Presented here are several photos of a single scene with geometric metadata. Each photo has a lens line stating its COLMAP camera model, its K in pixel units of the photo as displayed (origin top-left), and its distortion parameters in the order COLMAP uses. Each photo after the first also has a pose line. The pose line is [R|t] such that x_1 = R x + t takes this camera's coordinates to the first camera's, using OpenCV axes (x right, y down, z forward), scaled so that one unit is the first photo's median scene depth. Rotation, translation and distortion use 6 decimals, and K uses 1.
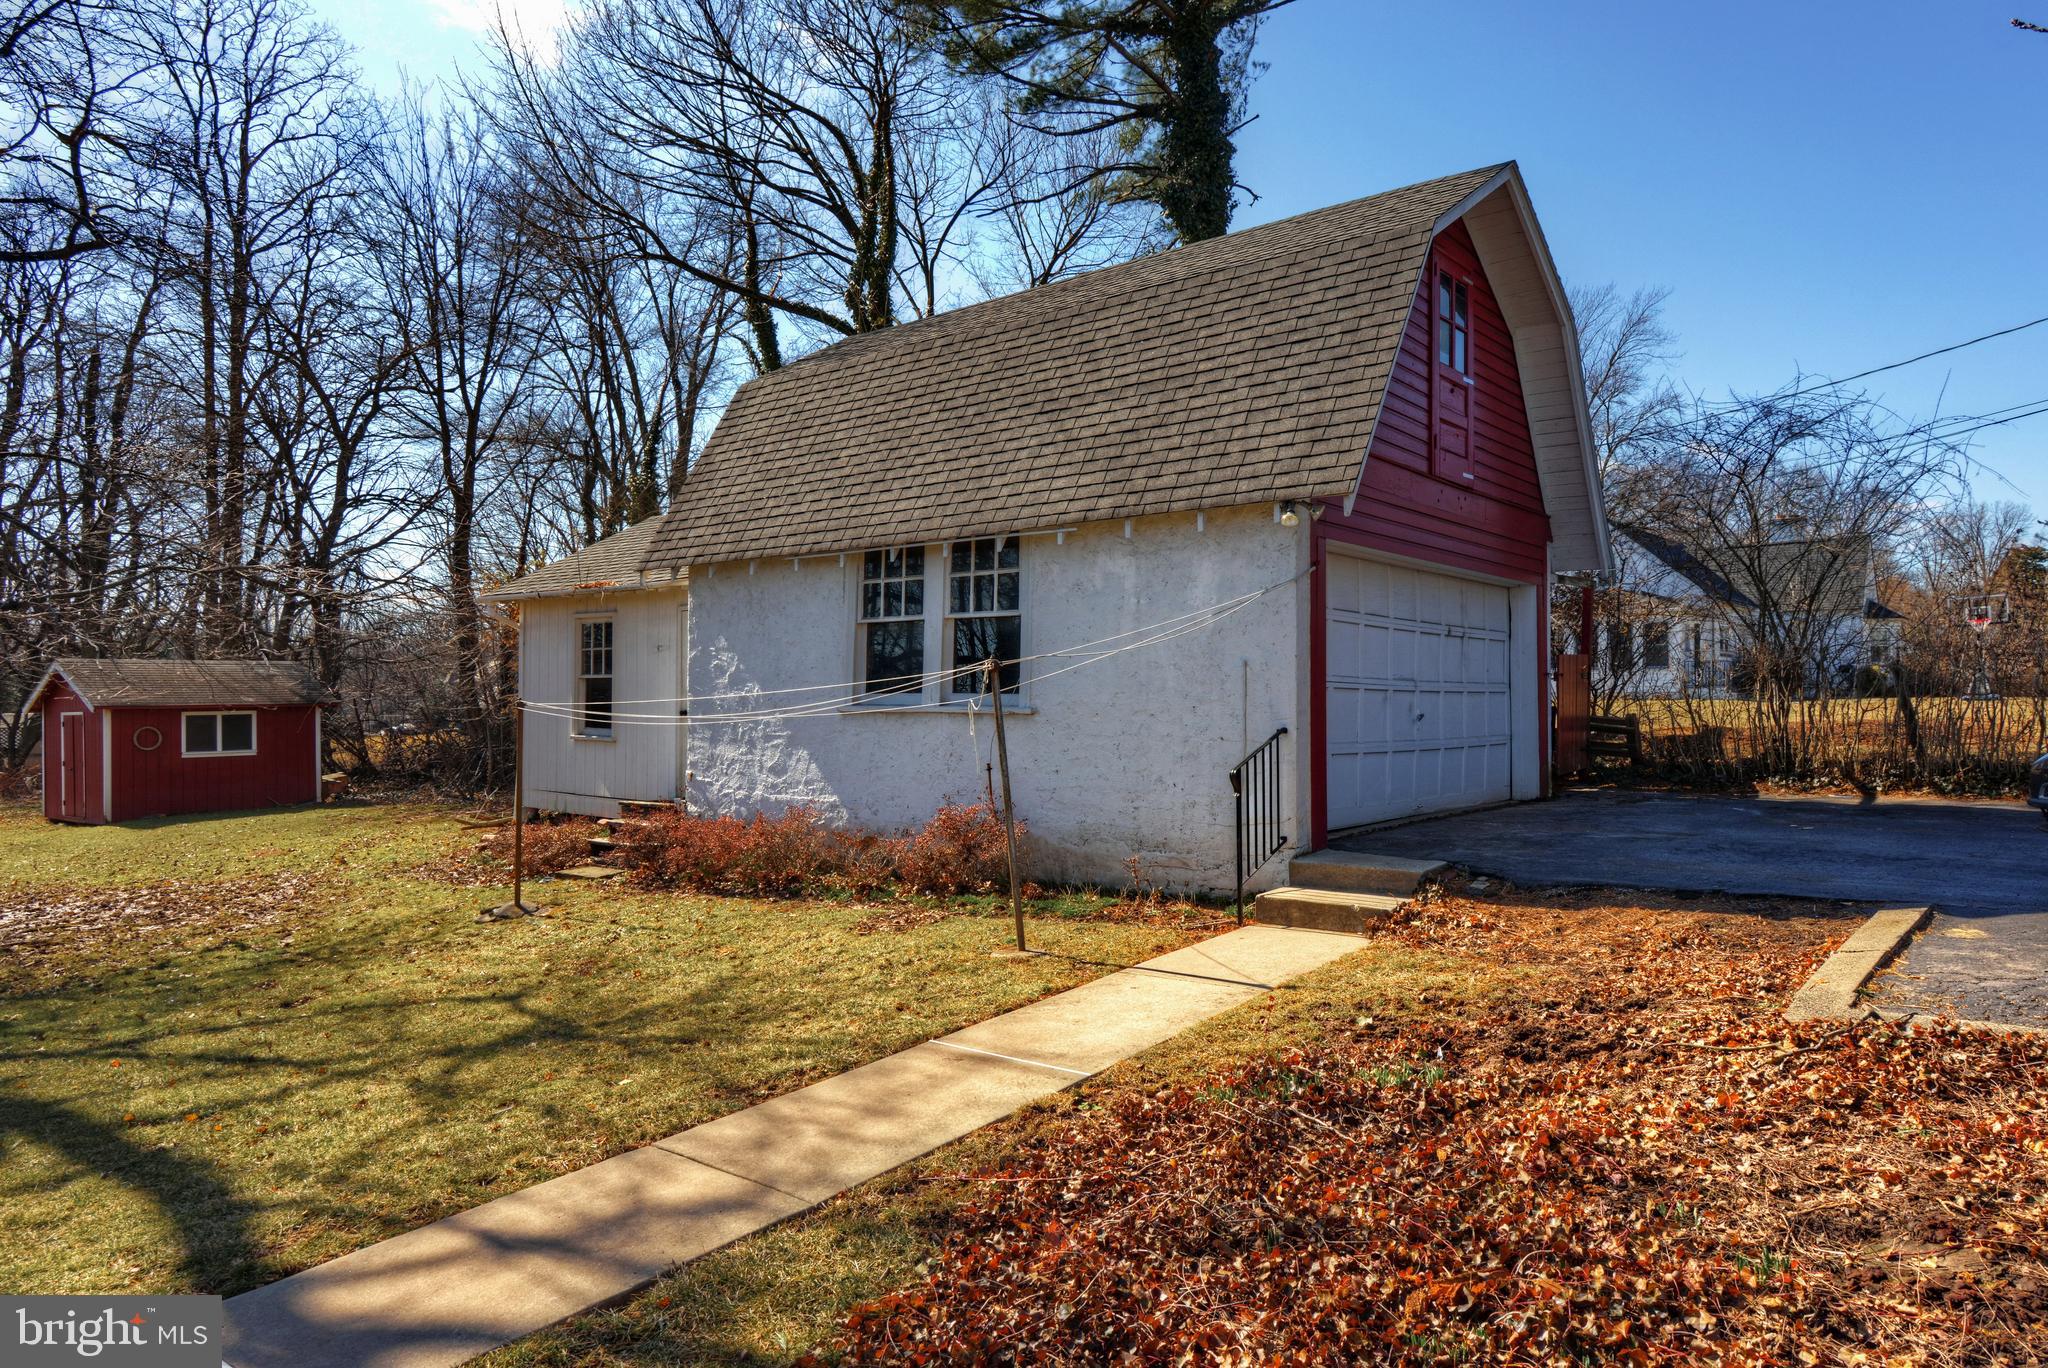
lens RADIAL K [[1271.7, 0, 1024.0], [0, 1271.7, 684.0], [0, 0, 1]] dist [0.026730, -0.001633]
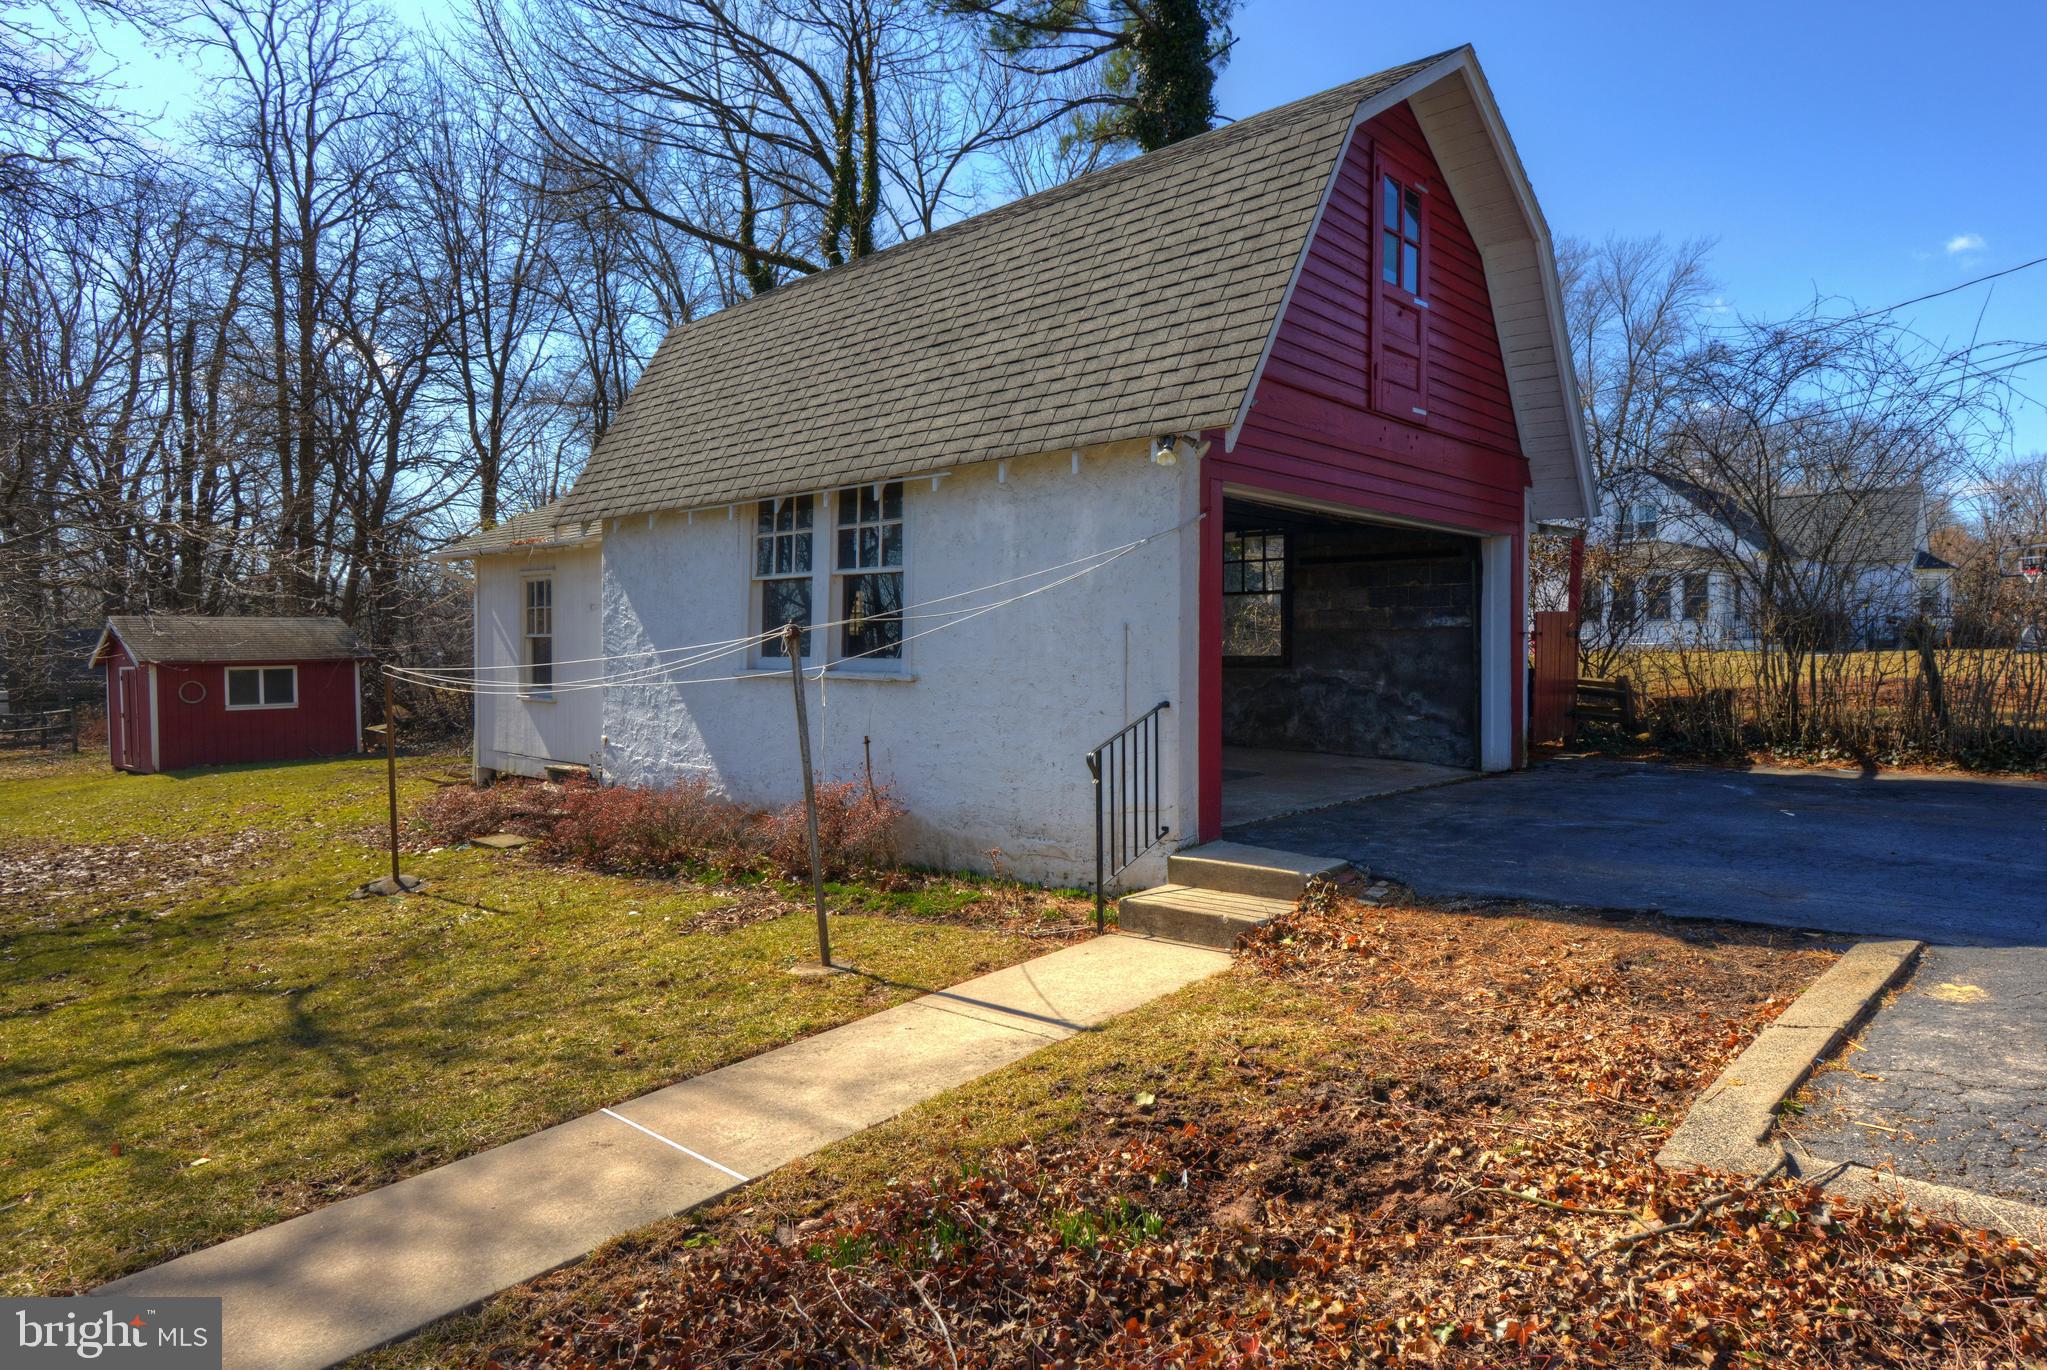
lens RADIAL K [[1192.6, 0, 1023.5], [0, 1192.6, 675.0], [0, 0, 1]] dist [0.010359, 0.001033]
pose [[0.998036, 0.000755, -0.062633, 0.132157], [0.001378, 0.999421, 0.034003, -0.009101], [0.062622, -0.034023, 0.997457, 0.157500]]
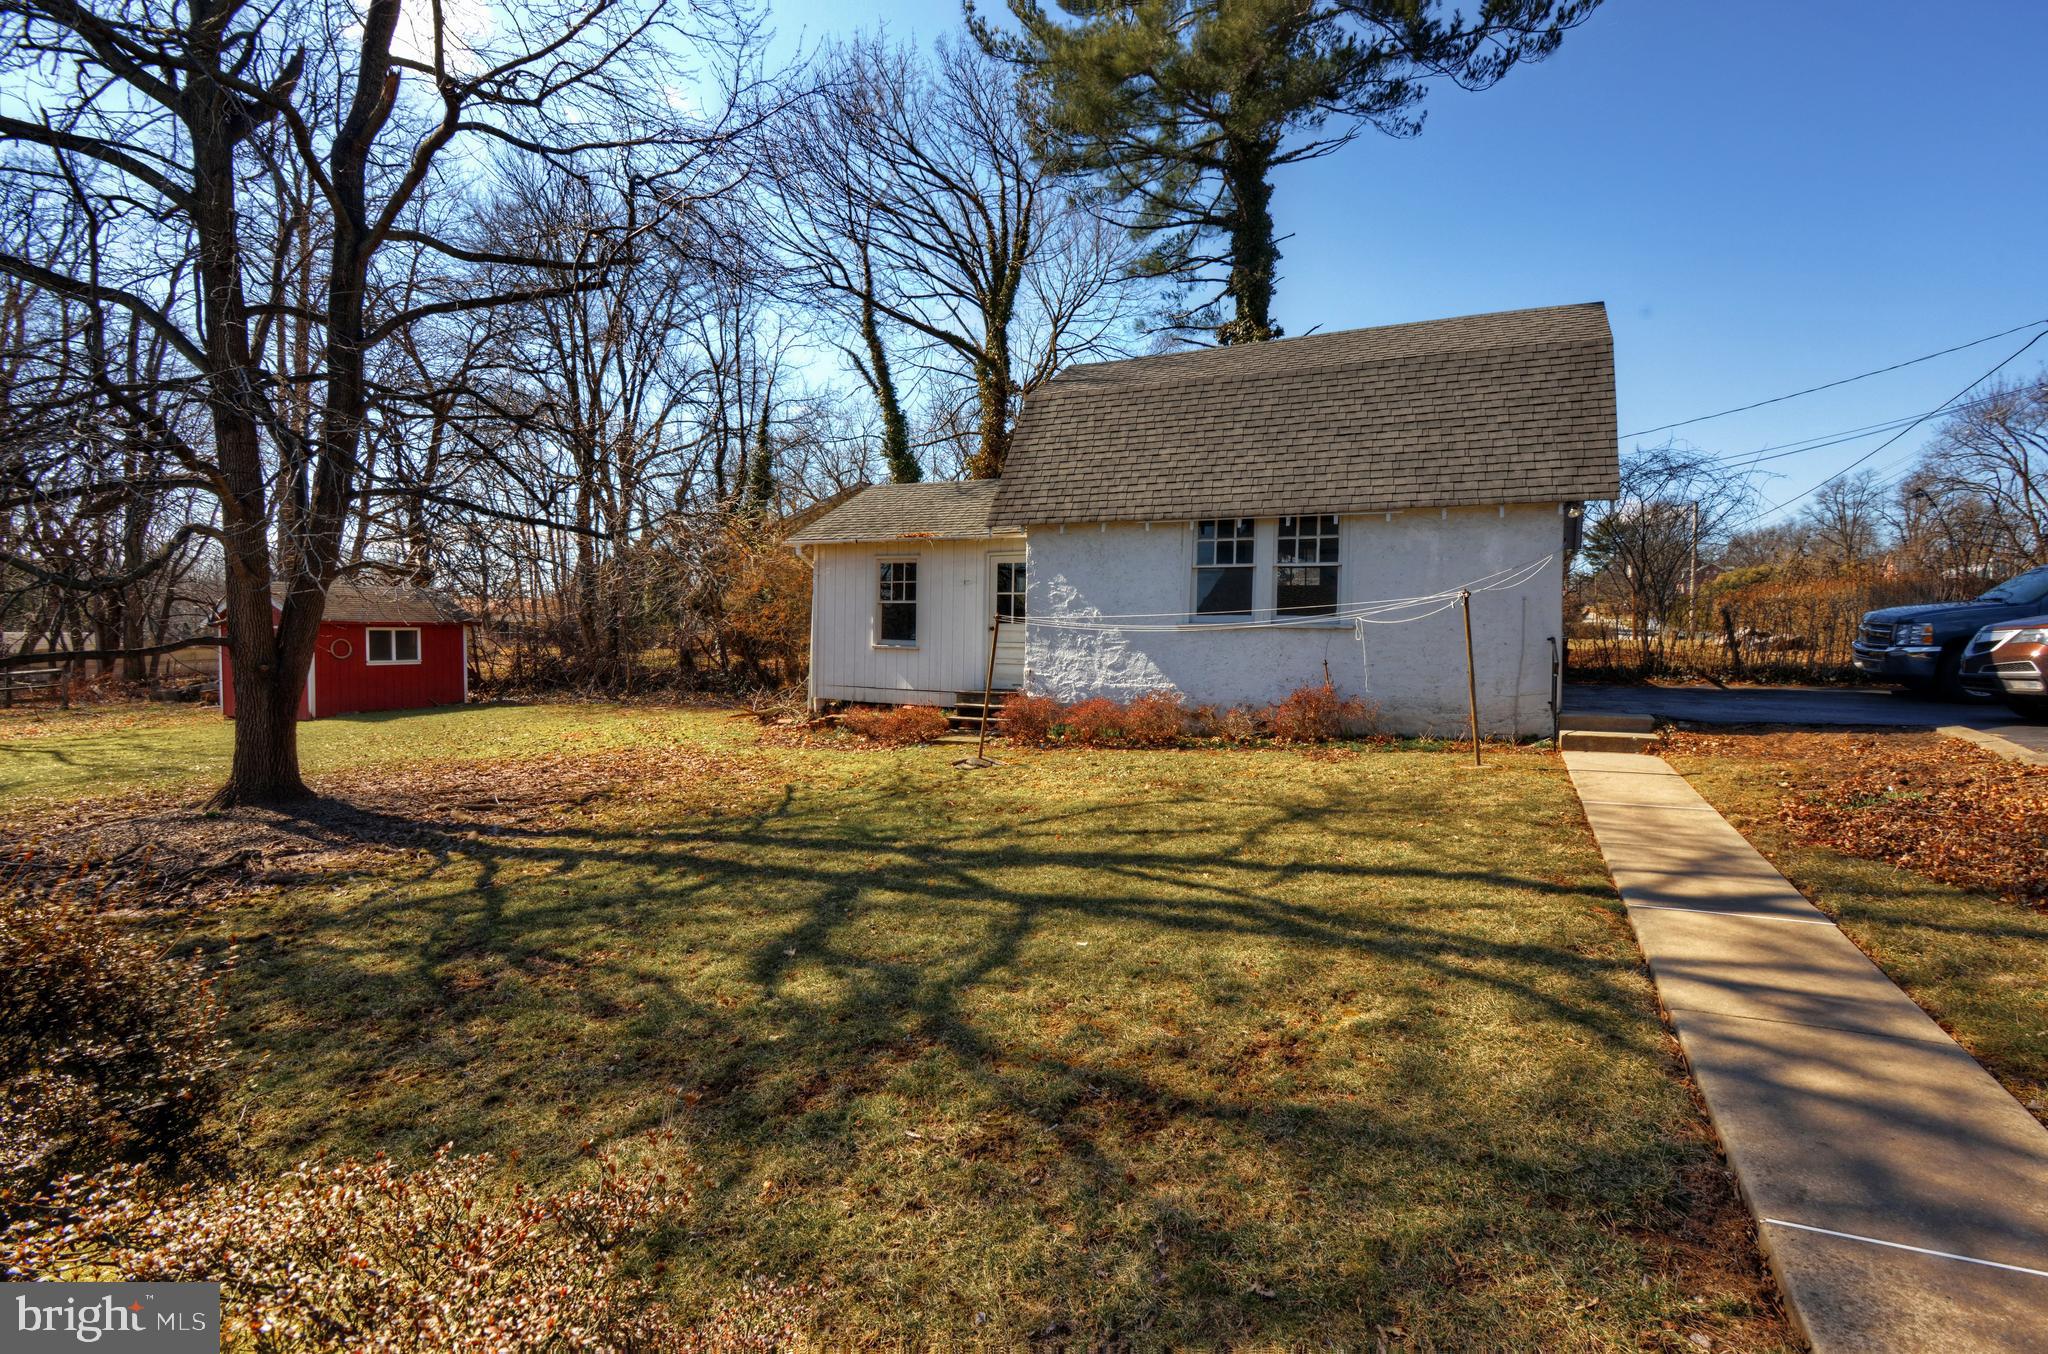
lens RADIAL K [[978.7, 0, 1022.6], [0, 978.7, 672.0], [0, 0, 1]] dist [0.000823, 0.000001]
pose [[0.971605, 0.005785, 0.236539, -0.651044], [-0.016964, 0.998831, 0.045253, 0.027914], [-0.236000, -0.047981, 0.970568, -0.078721]]
